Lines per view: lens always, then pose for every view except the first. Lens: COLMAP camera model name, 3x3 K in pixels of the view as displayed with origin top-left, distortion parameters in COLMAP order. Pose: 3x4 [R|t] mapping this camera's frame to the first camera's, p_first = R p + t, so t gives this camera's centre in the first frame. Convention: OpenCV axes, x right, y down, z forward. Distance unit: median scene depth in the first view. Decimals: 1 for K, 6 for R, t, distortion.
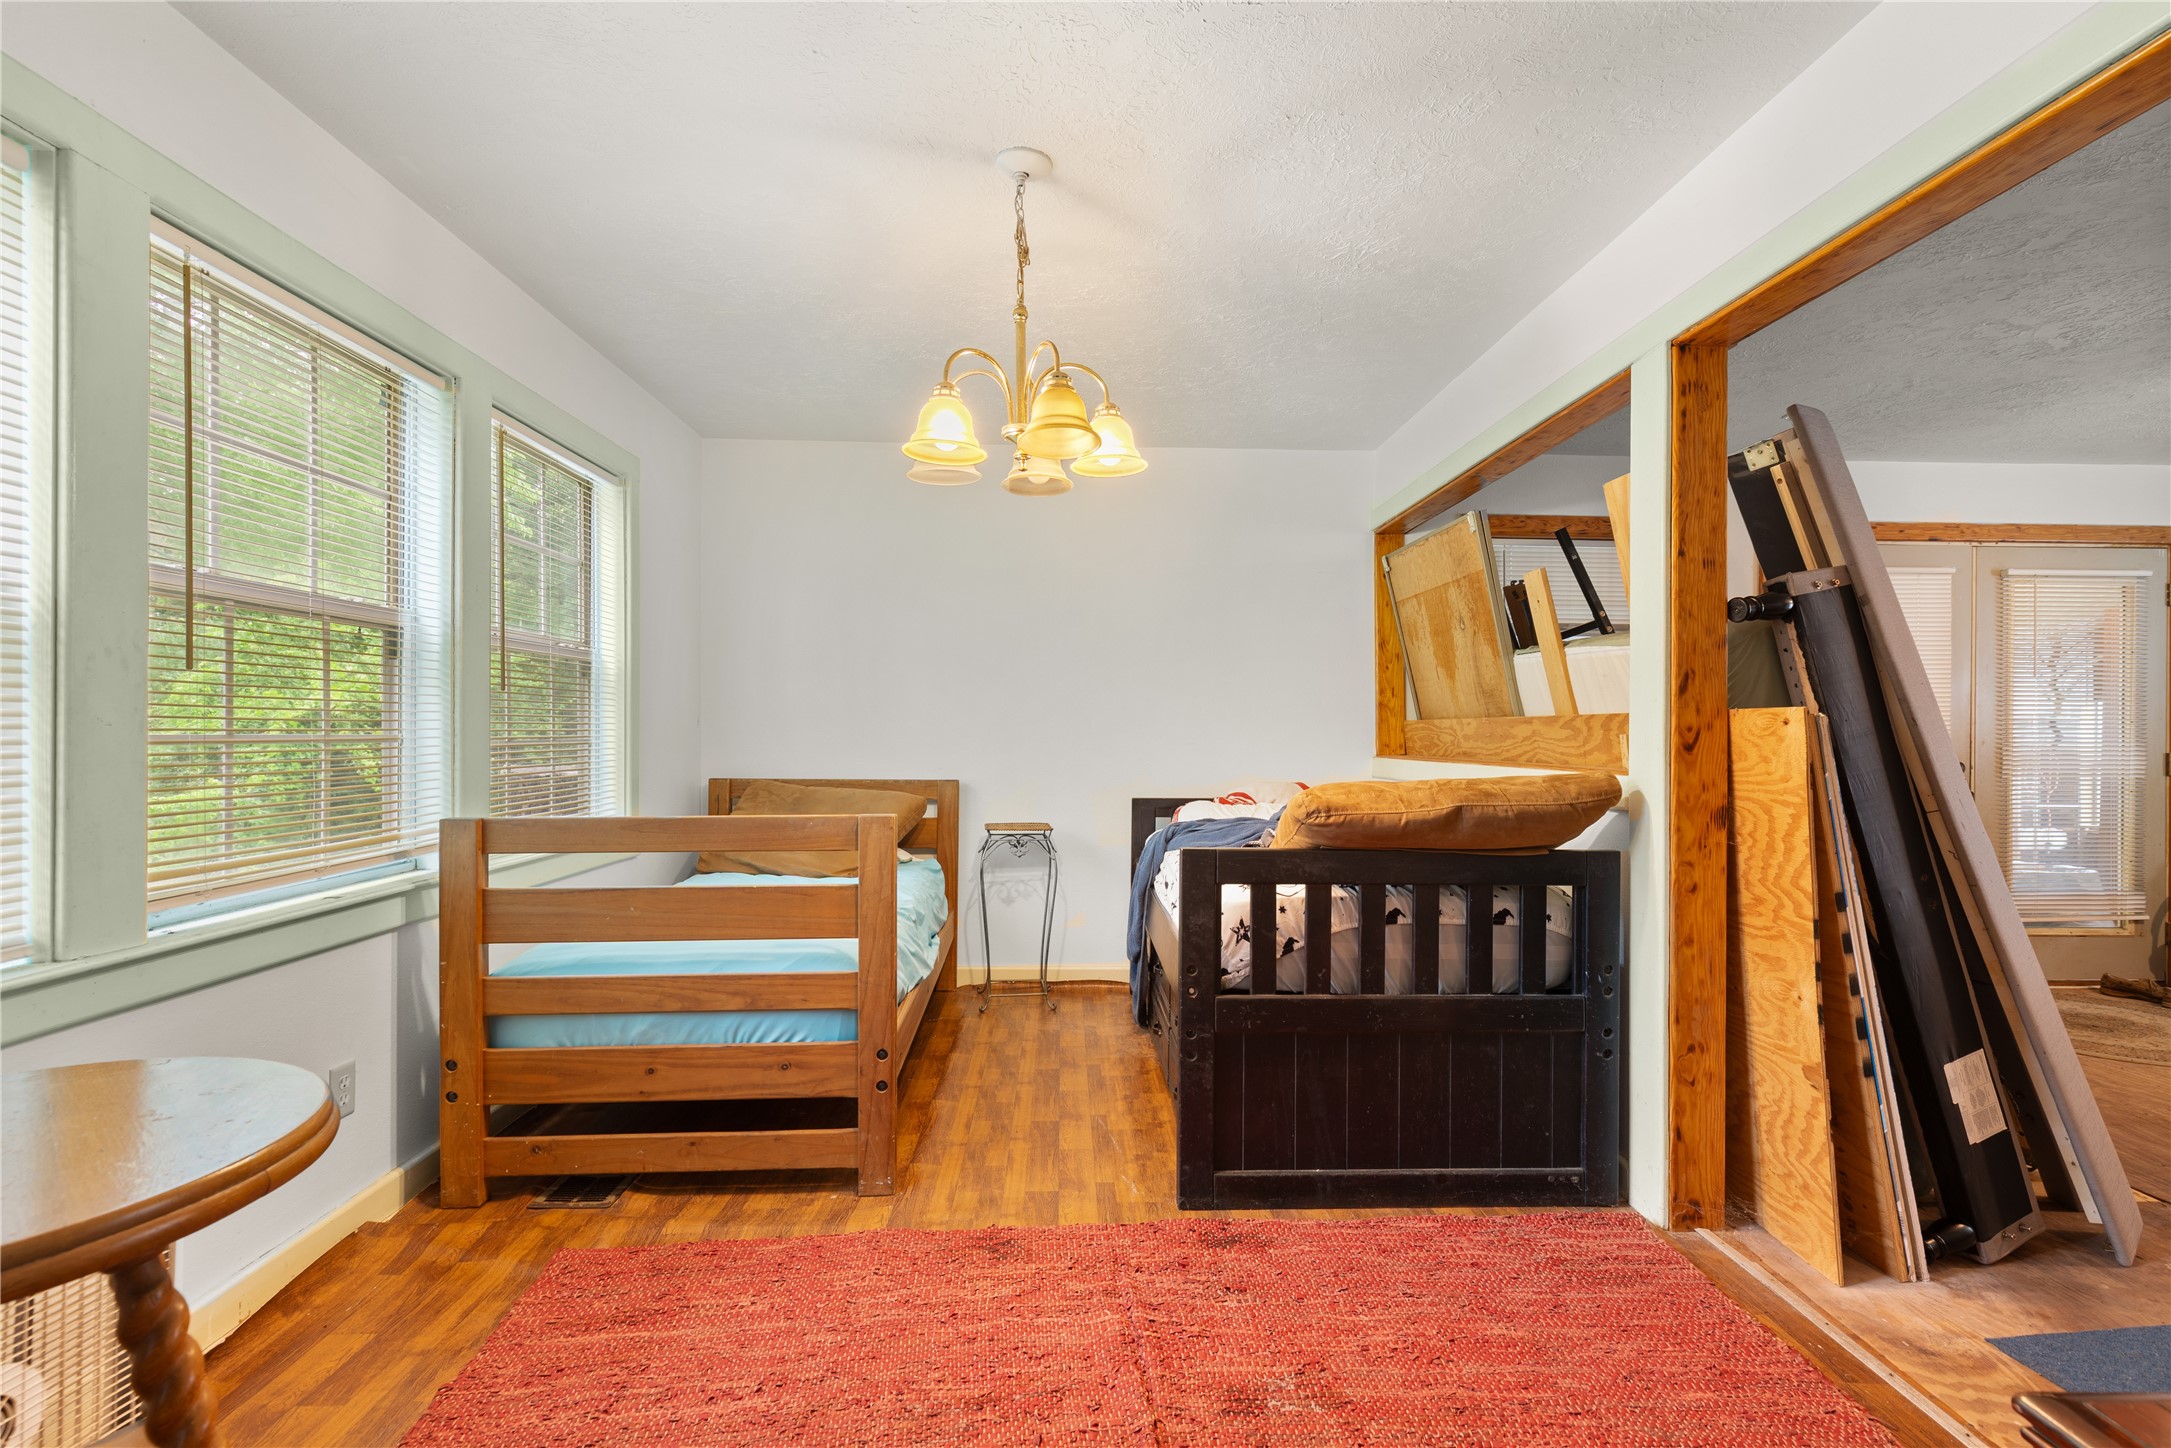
lens RADIAL K [[1006.7, 0, 1143.2], [0, 1006.7, 735.1], [0, 0, 1]] dist [0.002754, -0.001438]
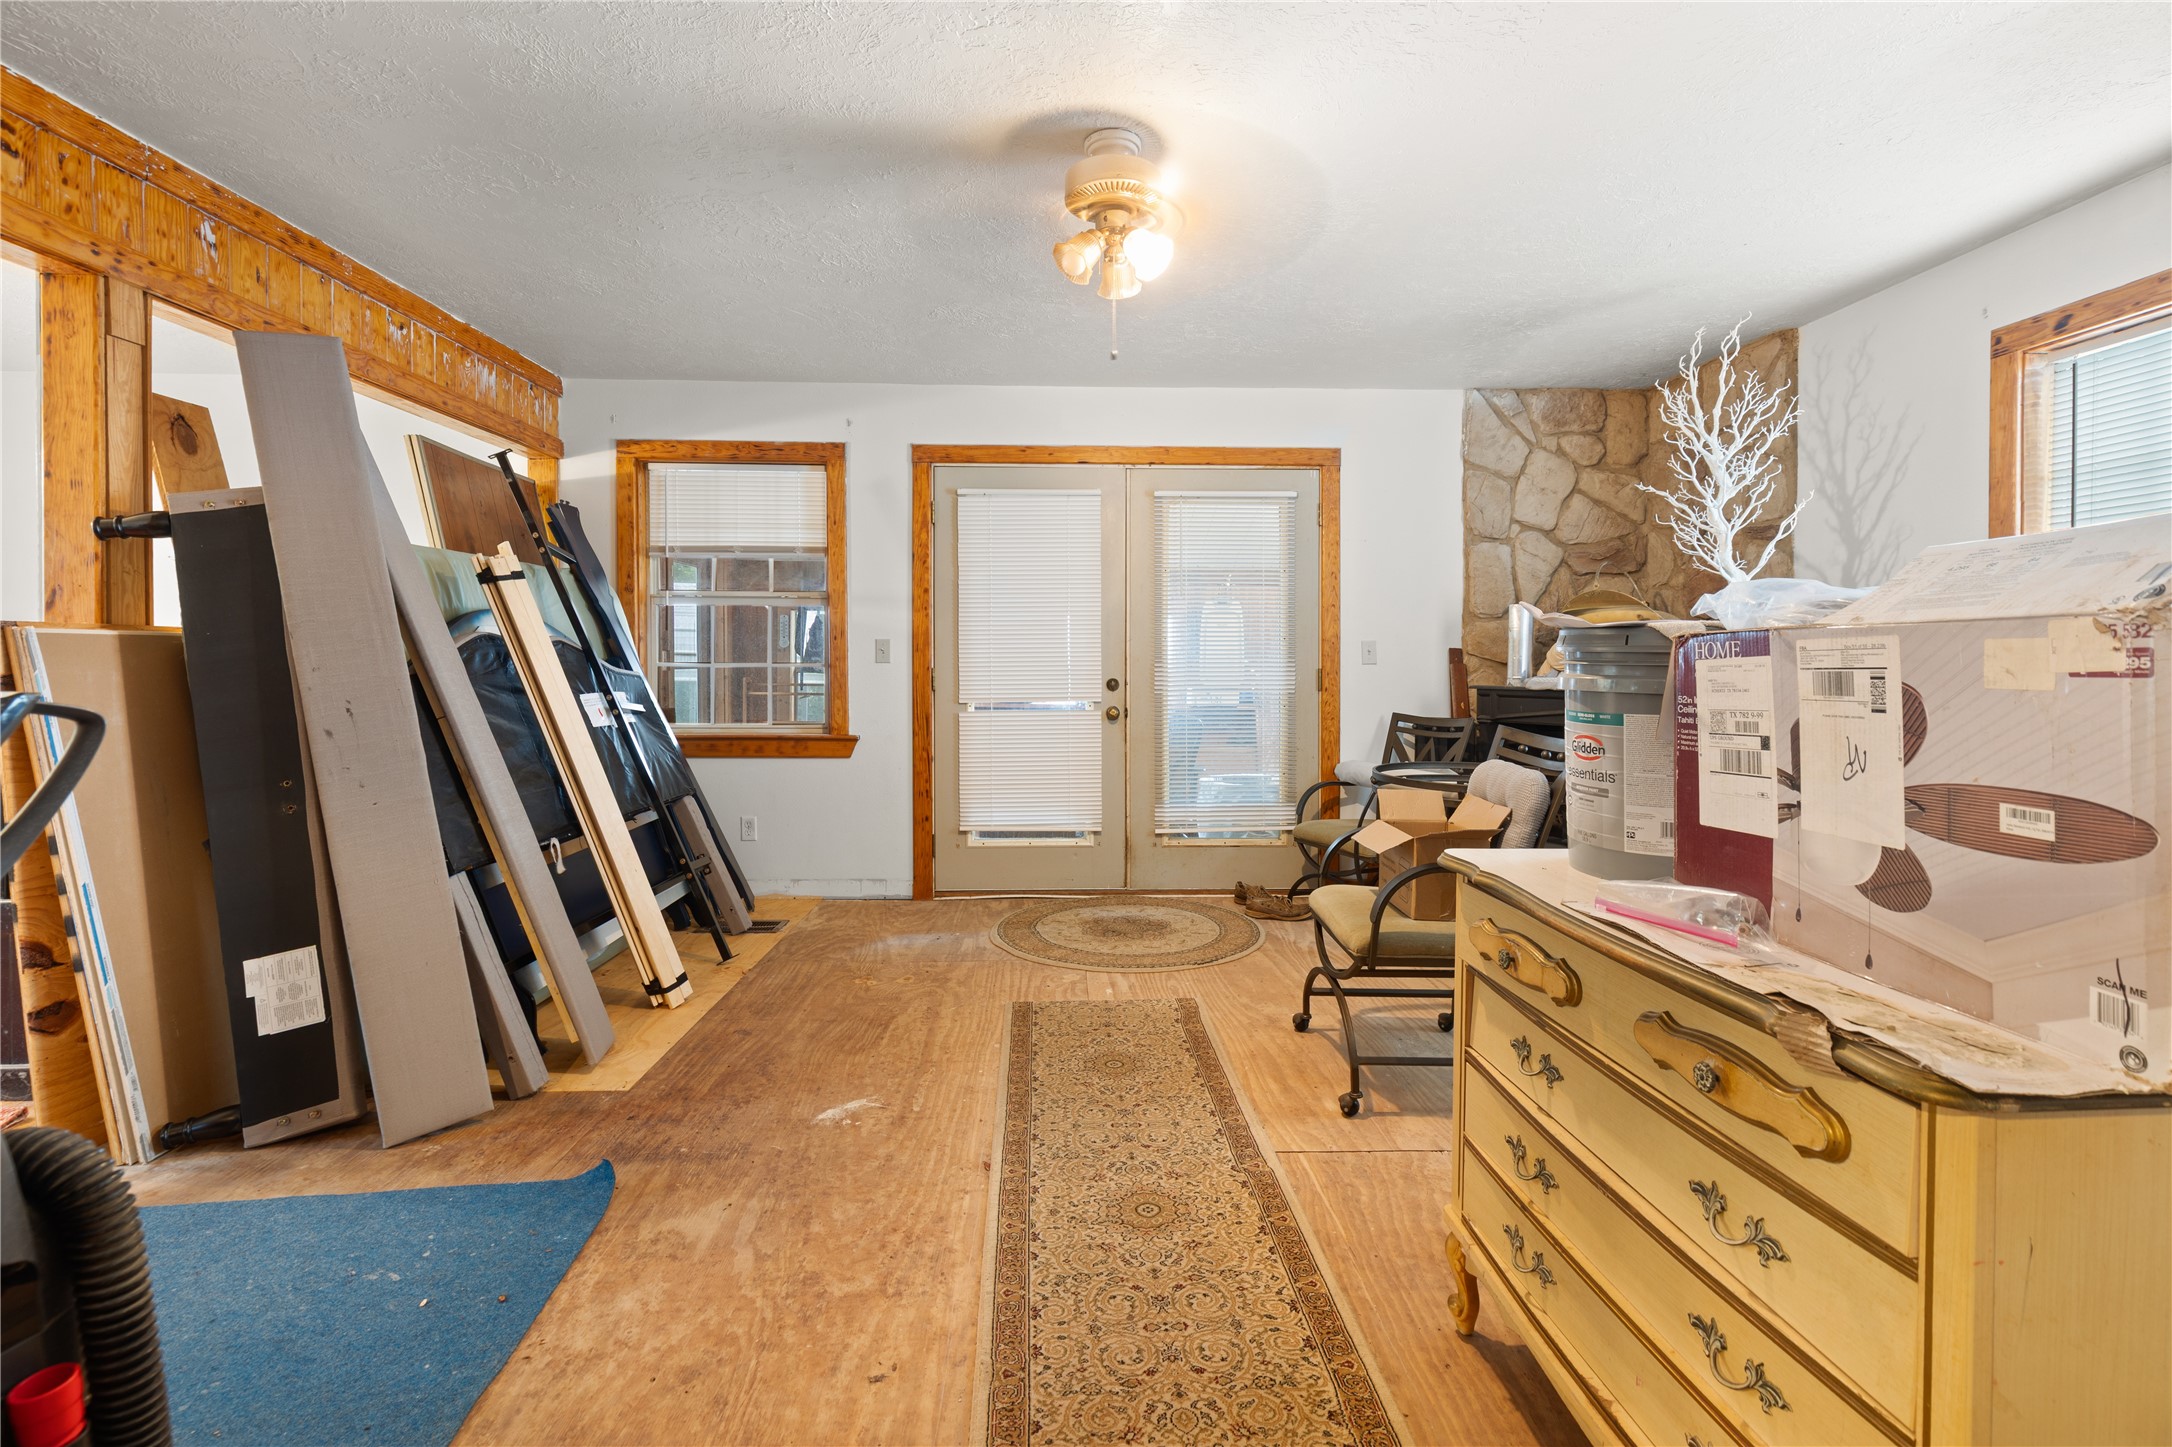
lens RADIAL K [[1007.2, 0, 1139.8], [0, 1007.2, 675.7], [0, 0, 1]] dist [0.002754, -0.001438]
pose [[0.999932, -0.007534, 0.008924, 0.841698], [0.007436, 0.999912, 0.010941, 0.012507], [-0.009005, -0.010874, 0.999900, -0.027835]]
